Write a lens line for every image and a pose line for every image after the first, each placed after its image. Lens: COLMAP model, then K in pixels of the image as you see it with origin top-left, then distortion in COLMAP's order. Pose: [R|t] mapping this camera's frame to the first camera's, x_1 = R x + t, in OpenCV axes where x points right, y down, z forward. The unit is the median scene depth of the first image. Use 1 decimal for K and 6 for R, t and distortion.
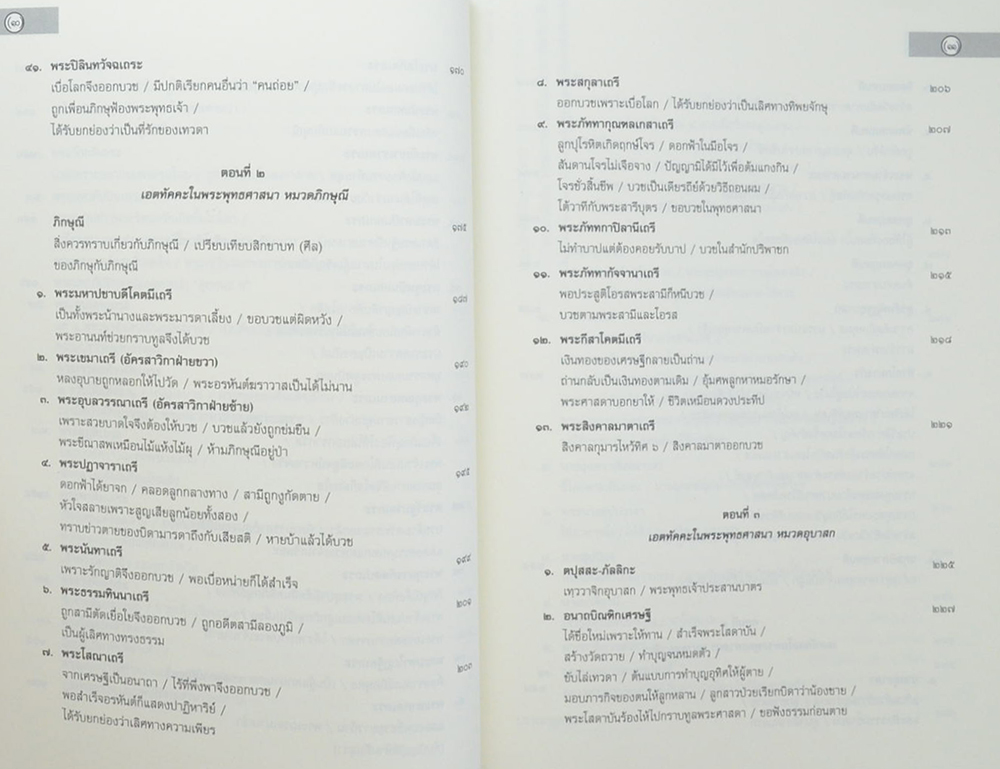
lens RADIAL K [[738.2, 0, 513.4], [0, 738.2, 385.0], [0, 0, 1]] dist [0.041243, -0.003465]
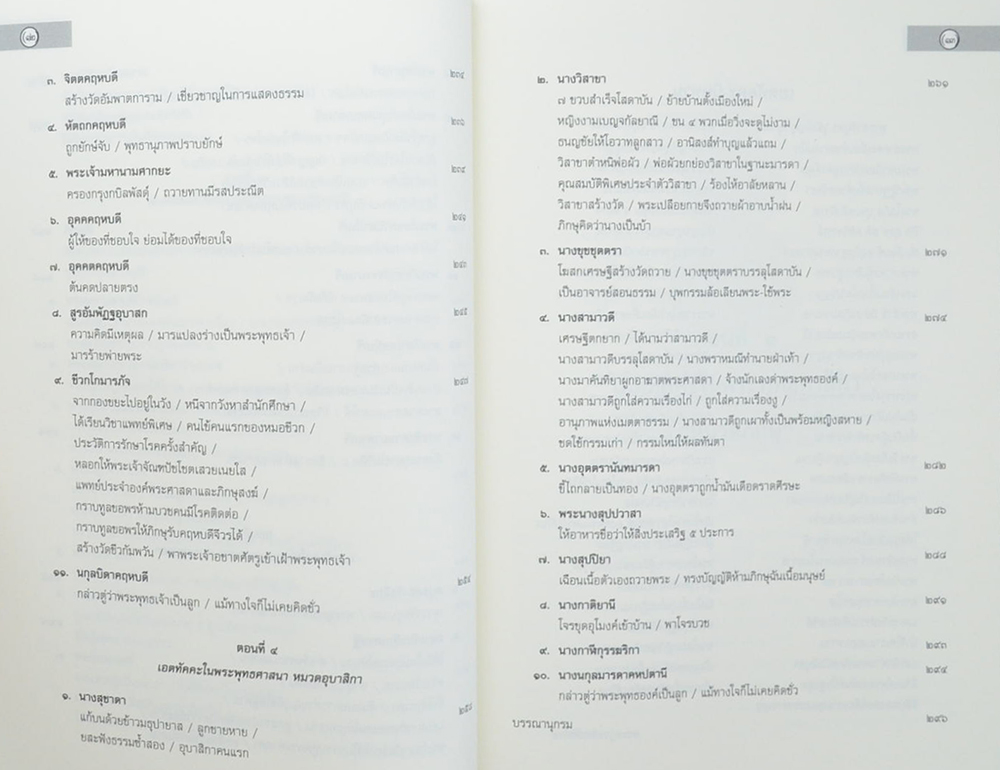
lens RADIAL K [[728.2, 0, 500.0], [0, 728.2, 385.0], [0, 0, 1]] dist [-0.010177, 0.002869]
pose [[0.999846, 0.008322, -0.015475, -0.005638], [-0.007520, 0.998661, 0.051189, -0.440146], [0.015880, -0.051065, 0.998569, 0.011596]]
